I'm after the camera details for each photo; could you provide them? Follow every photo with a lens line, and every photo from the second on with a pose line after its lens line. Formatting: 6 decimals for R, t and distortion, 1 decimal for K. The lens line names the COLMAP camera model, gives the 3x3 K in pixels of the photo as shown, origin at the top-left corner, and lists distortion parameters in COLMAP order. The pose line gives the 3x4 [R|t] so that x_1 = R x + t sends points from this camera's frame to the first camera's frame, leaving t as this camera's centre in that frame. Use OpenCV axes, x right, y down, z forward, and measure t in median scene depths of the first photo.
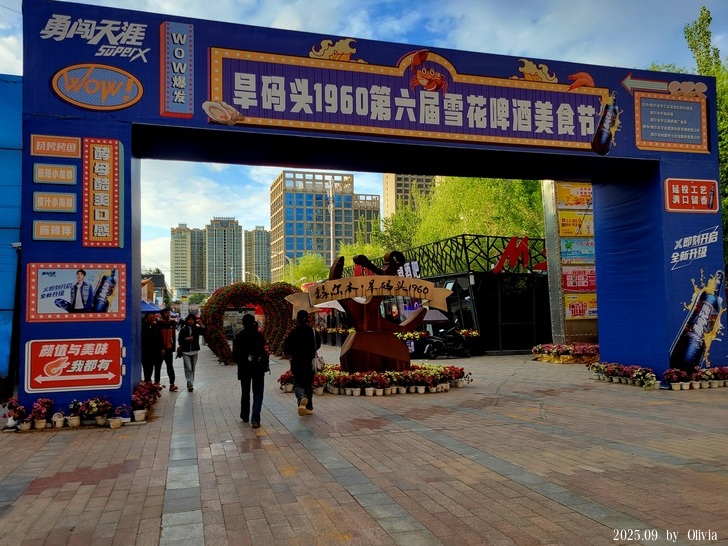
lens RADIAL K [[562.9, 0, 361.5], [0, 562.9, 270.0], [0, 0, 1]] dist [0.010331, 0.002680]
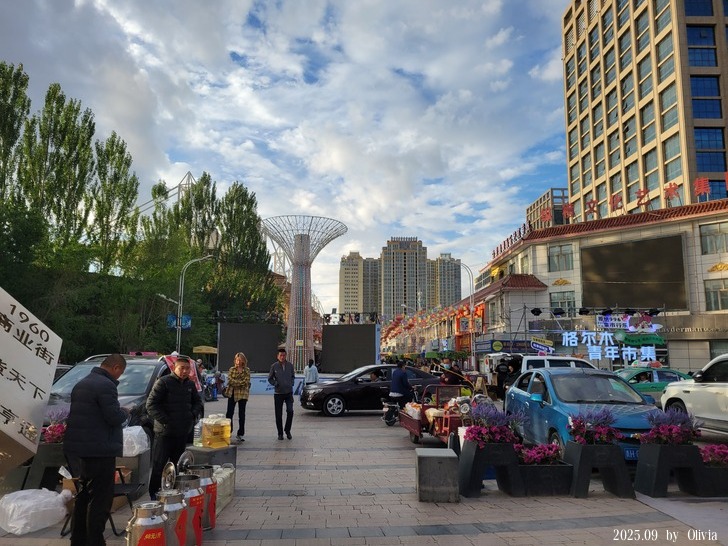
lens RADIAL K [[562.9, 0, 363.6], [0, 562.9, 272.9], [0, 0, 1]] dist [0.010331, 0.002680]
pose [[0.956492, -0.009106, -0.291617, -0.071089], [-0.015511, 0.996512, -0.081990, 0.021031], [0.291346, 0.082946, 0.953015, 0.244250]]
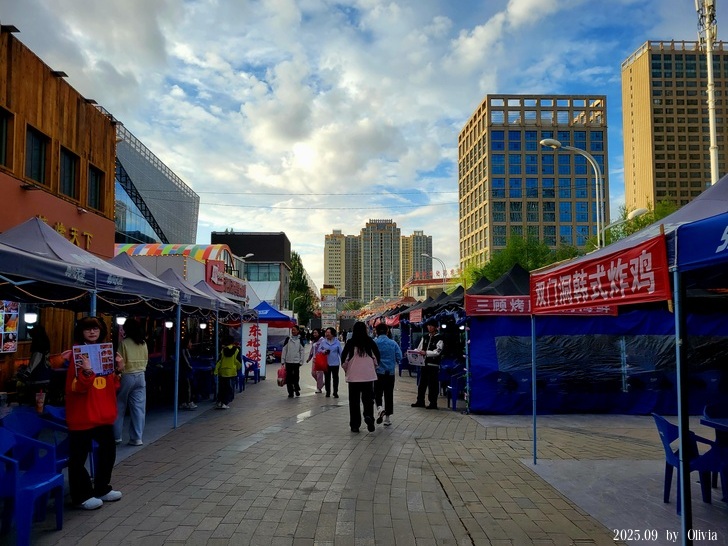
lens RADIAL K [[562.9, 0, 363.7], [0, 562.9, 275.6], [0, 0, 1]] dist [0.010331, 0.002680]
pose [[0.966005, 0.000501, -0.258524, -0.037432], [-0.005076, 0.999842, -0.017031, 0.011400], [0.258474, 0.017764, 0.965855, 0.124574]]
